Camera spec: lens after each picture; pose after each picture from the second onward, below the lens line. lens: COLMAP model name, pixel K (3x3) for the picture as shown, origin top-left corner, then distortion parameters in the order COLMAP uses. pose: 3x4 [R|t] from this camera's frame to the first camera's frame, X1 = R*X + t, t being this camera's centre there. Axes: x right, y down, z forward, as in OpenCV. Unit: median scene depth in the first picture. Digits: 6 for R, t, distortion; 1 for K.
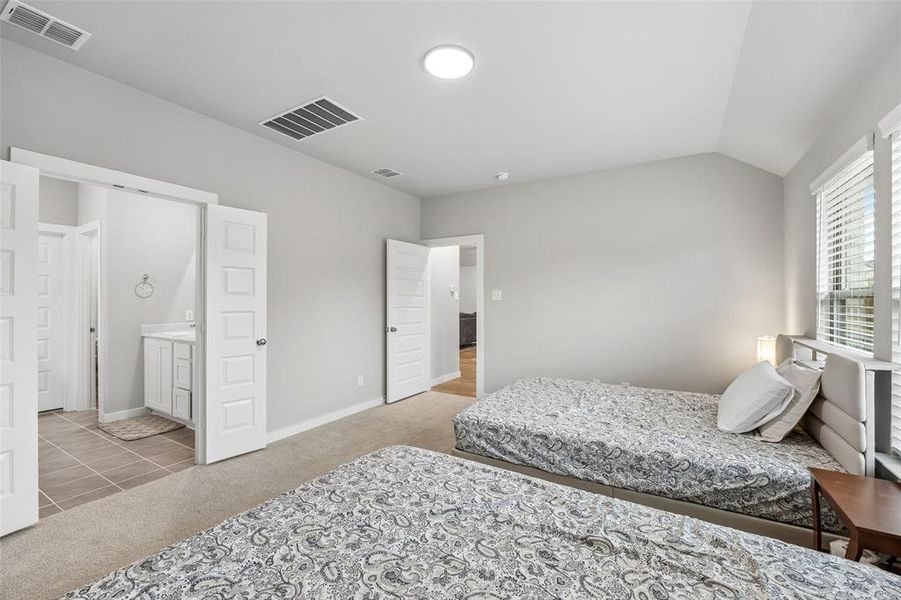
lens RADIAL K [[377.8, 0, 450.5], [0, 377.8, 300.0], [0, 0, 1]] dist [-0.030805, -0.000139]
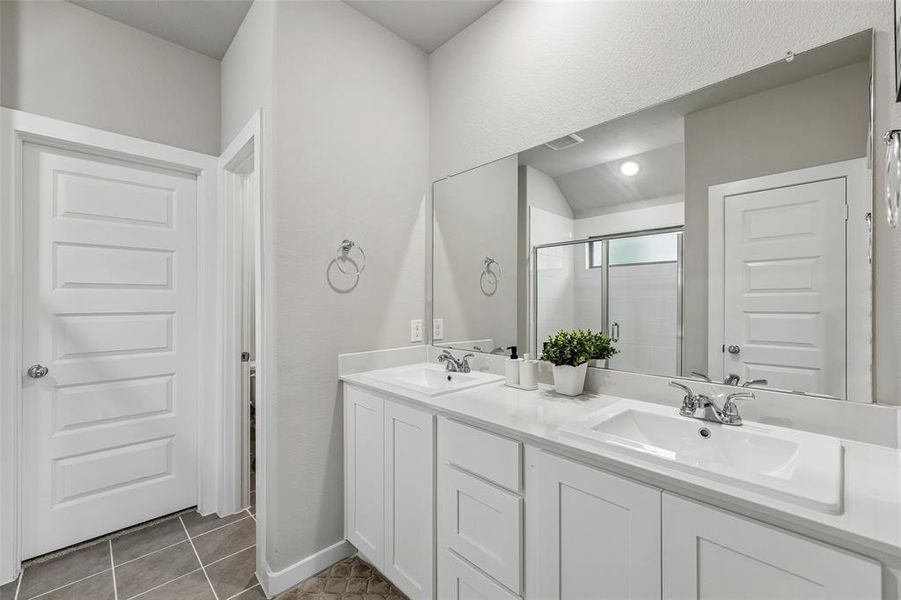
lens RADIAL K [[409.9, 0, 450.5], [0, 409.9, 300.0], [0, 0, 1]] dist [-0.013602, -0.000174]
pose [[0.950480, -0.001063, -0.310785, -0.548028], [0.000836, 0.999999, -0.000864, 0.003395], [0.310786, 0.000562, 0.950480, 0.567739]]
